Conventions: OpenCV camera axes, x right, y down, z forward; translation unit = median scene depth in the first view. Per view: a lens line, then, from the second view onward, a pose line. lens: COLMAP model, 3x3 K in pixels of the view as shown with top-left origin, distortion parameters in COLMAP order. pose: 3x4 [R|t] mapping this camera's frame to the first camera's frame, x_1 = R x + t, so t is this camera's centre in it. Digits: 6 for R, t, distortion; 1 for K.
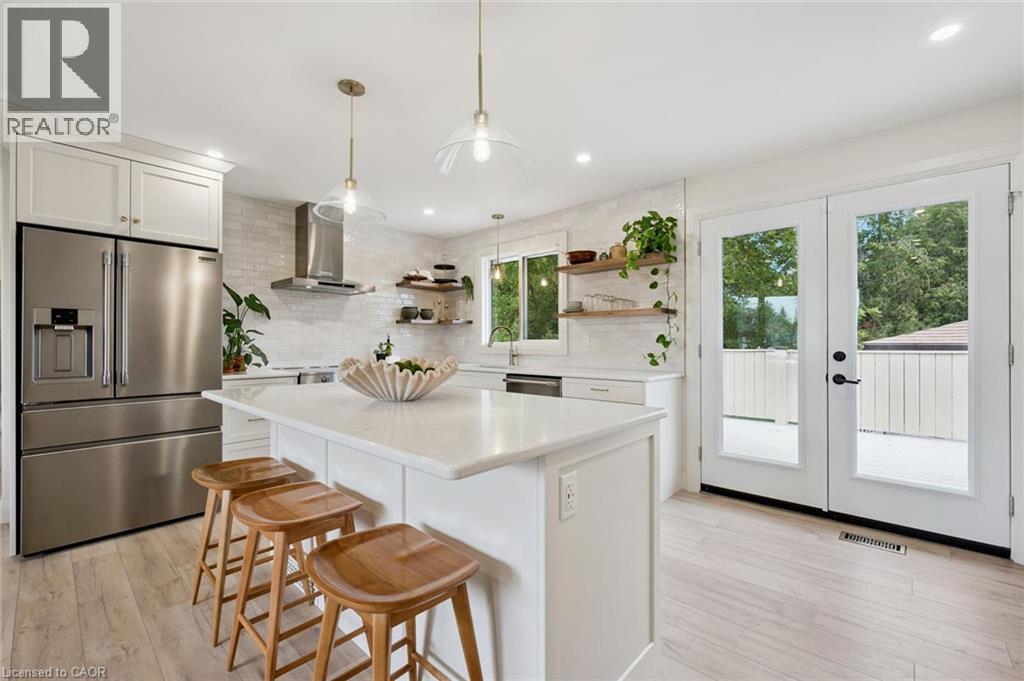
lens RADIAL K [[431.6, 0, 512.0], [0, 431.6, 340.5], [0, 0, 1]] dist [0.001630, 0.000106]
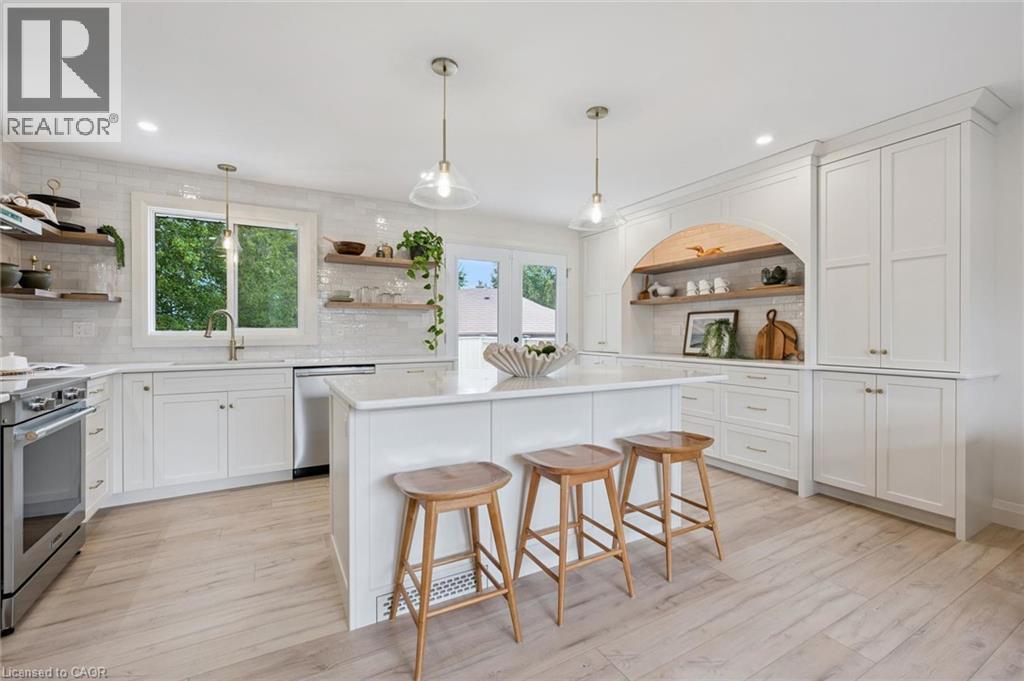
lens RADIAL K [[431.6, 0, 512.0], [0, 431.6, 340.5], [0, 0, 1]] dist [0.001630, 0.000106]
pose [[0.311735, -0.021053, 0.949936, -0.569462], [-0.007501, 0.999669, 0.024617, -0.001725], [-0.950140, -0.014800, 0.311474, 0.256842]]
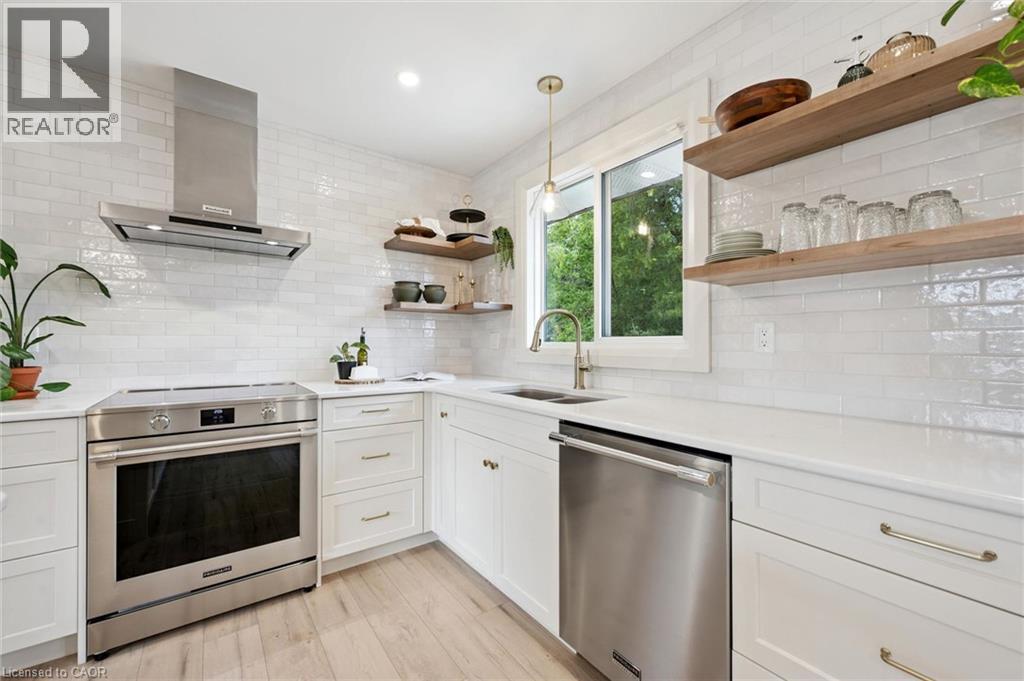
lens RADIAL K [[409.6, 0, 512.0], [0, 409.6, 340.5], [0, 0, 1]] dist [-0.000600, -0.000145]
pose [[0.981524, 0.000606, -0.191340, 0.013371], [-0.000940, 0.999998, -0.001654, 0.003054], [0.191339, 0.001803, 0.981522, 0.504561]]
